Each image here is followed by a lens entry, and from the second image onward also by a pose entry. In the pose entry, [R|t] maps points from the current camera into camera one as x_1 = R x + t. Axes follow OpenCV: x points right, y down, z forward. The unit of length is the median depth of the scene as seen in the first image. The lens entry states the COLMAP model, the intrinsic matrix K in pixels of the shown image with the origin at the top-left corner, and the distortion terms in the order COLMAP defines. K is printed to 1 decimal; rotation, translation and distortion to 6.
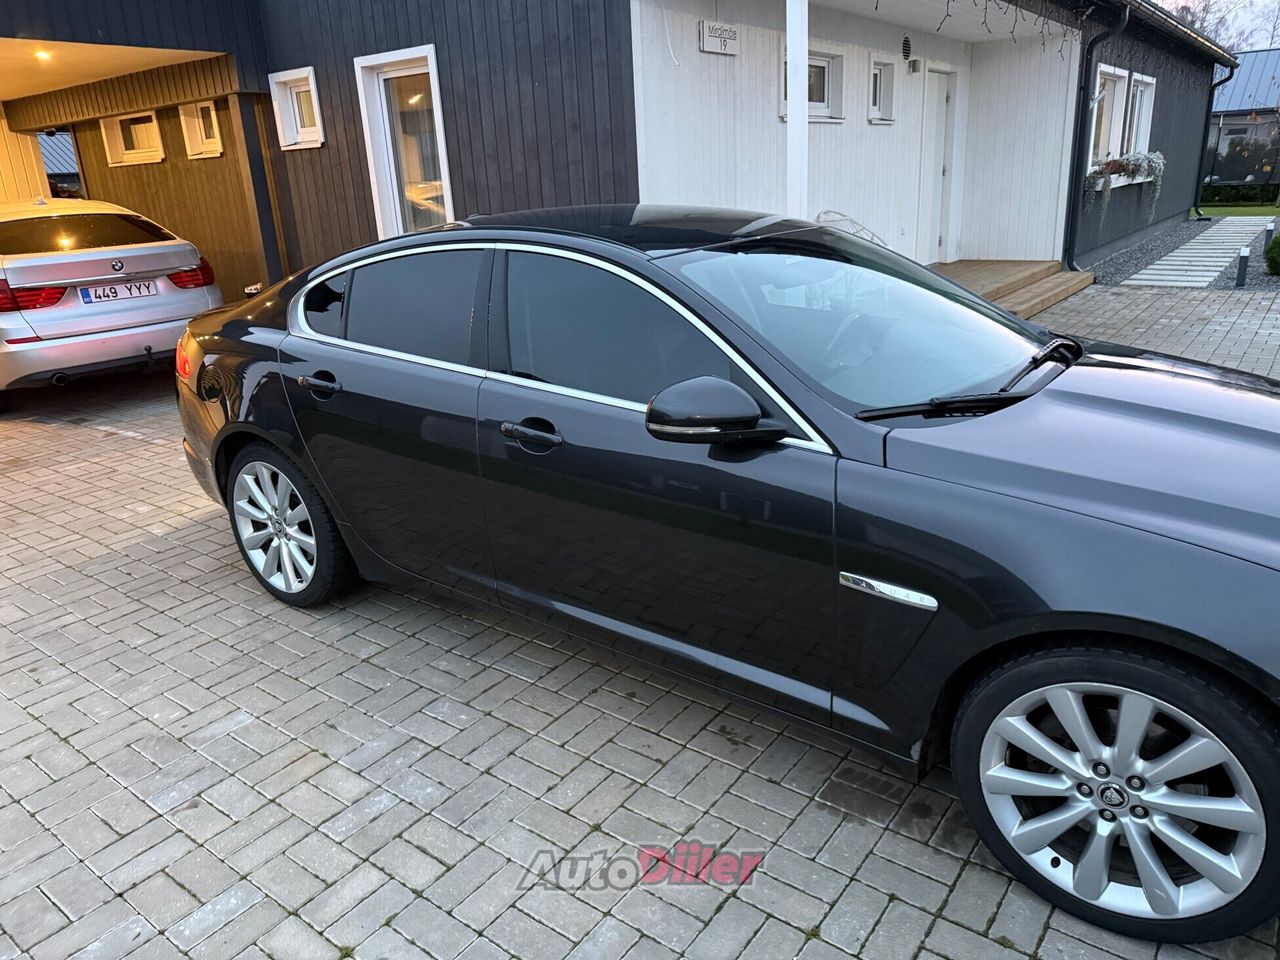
lens RADIAL K [[901.2, 0, 643.6], [0, 901.2, 469.2], [0, 0, 1]] dist [0.028813, -0.038435]
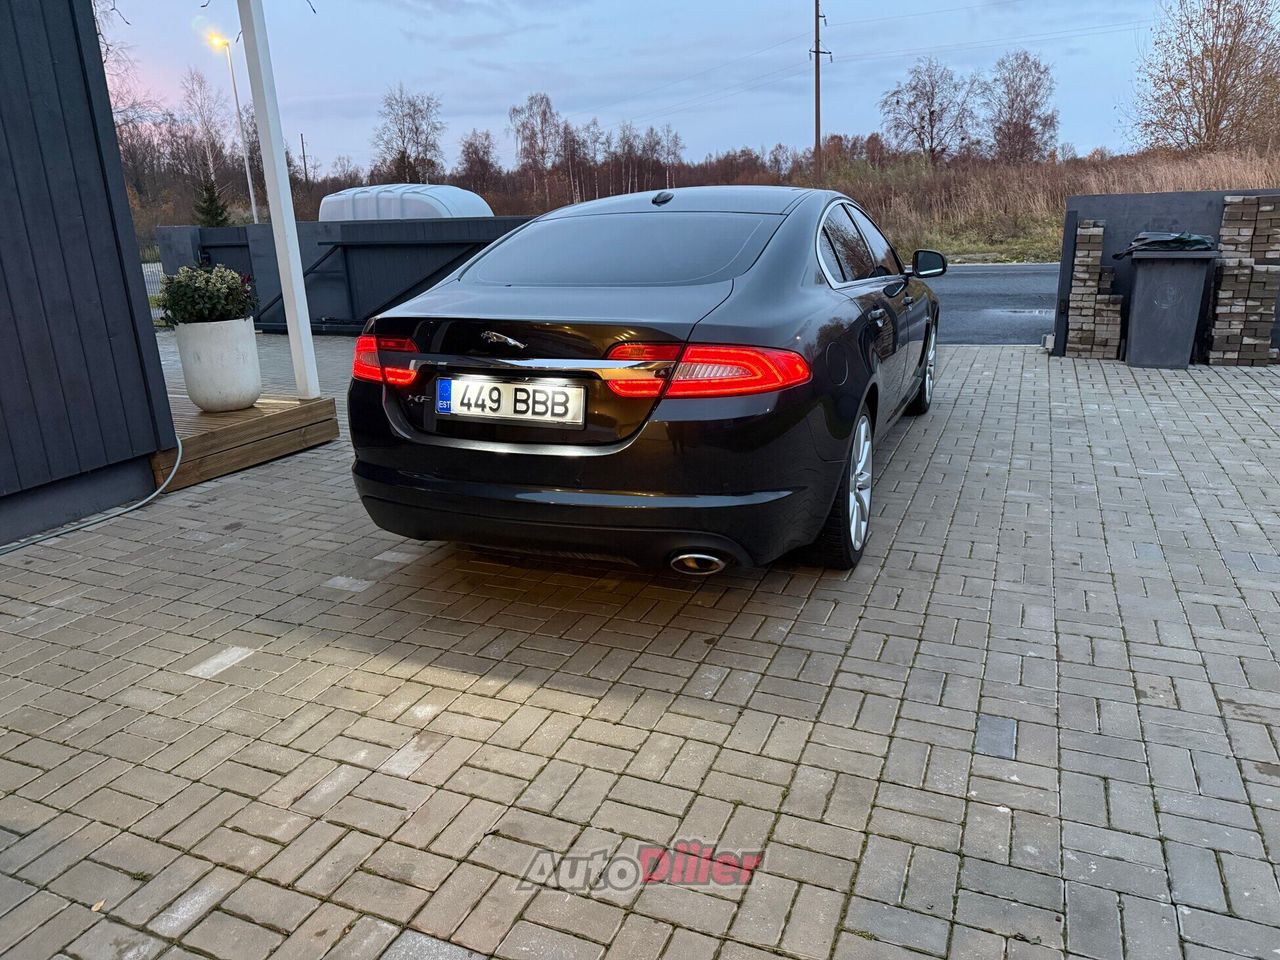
lens RADIAL K [[896.3, 0, 637.2], [0, 896.3, 481.5], [0, 0, 1]] dist [0.056511, -0.075437]
pose [[-0.225008, -0.227464, 0.947434, -0.727791], [0.350321, 0.888459, 0.296504, -0.176352], [-0.909201, 0.398622, -0.120225, 0.728571]]
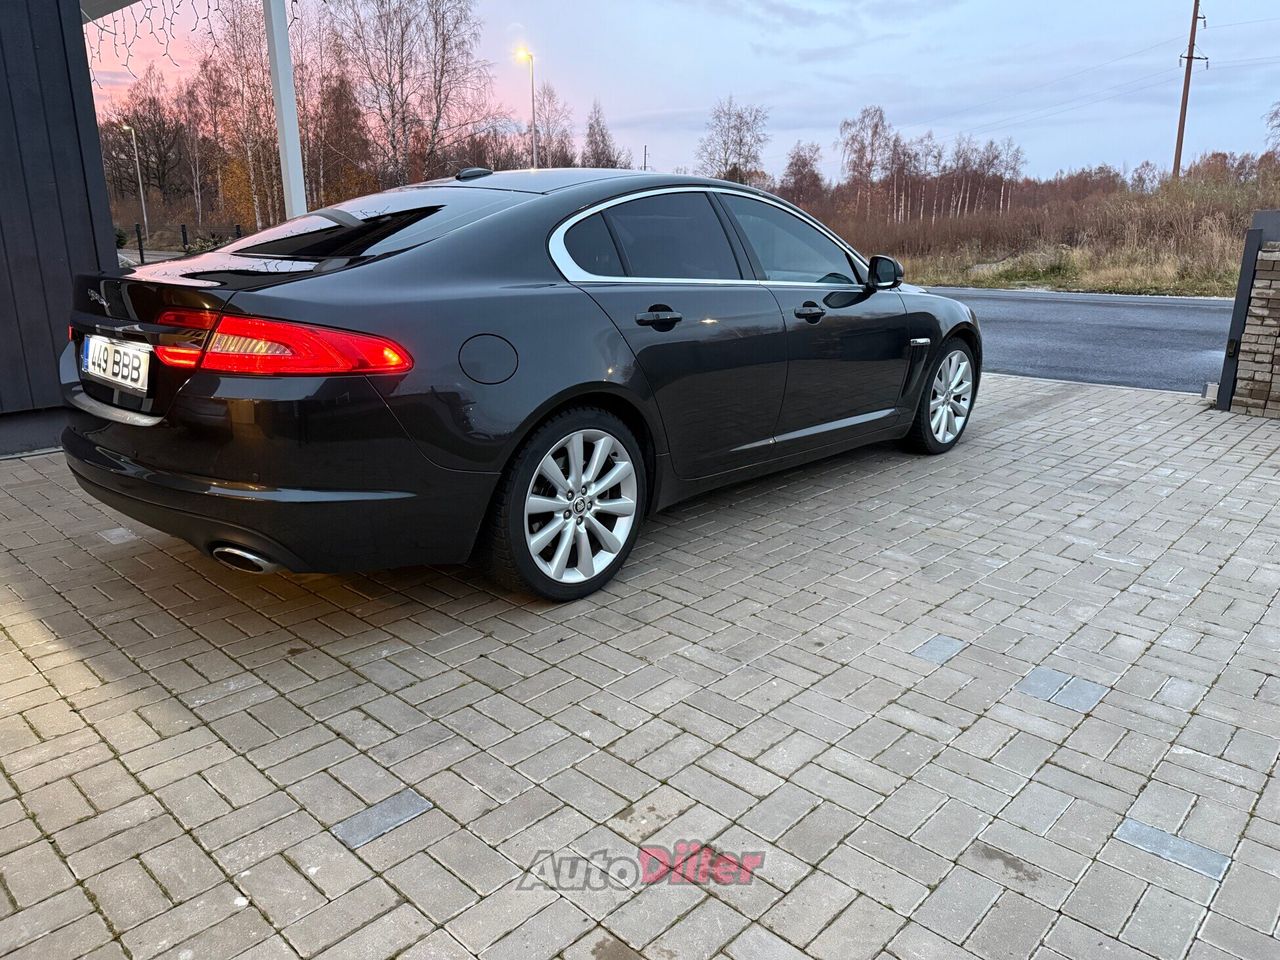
lens RADIAL K [[898.2, 0, 640.0], [0, 898.2, 480.0], [0, 0, 1]] dist [0.033374, -0.032654]
pose [[0.112256, -0.221676, 0.968637, -0.691212], [0.303969, 0.935730, 0.178918, -0.062362], [-0.946045, 0.274351, 0.172424, 0.448460]]
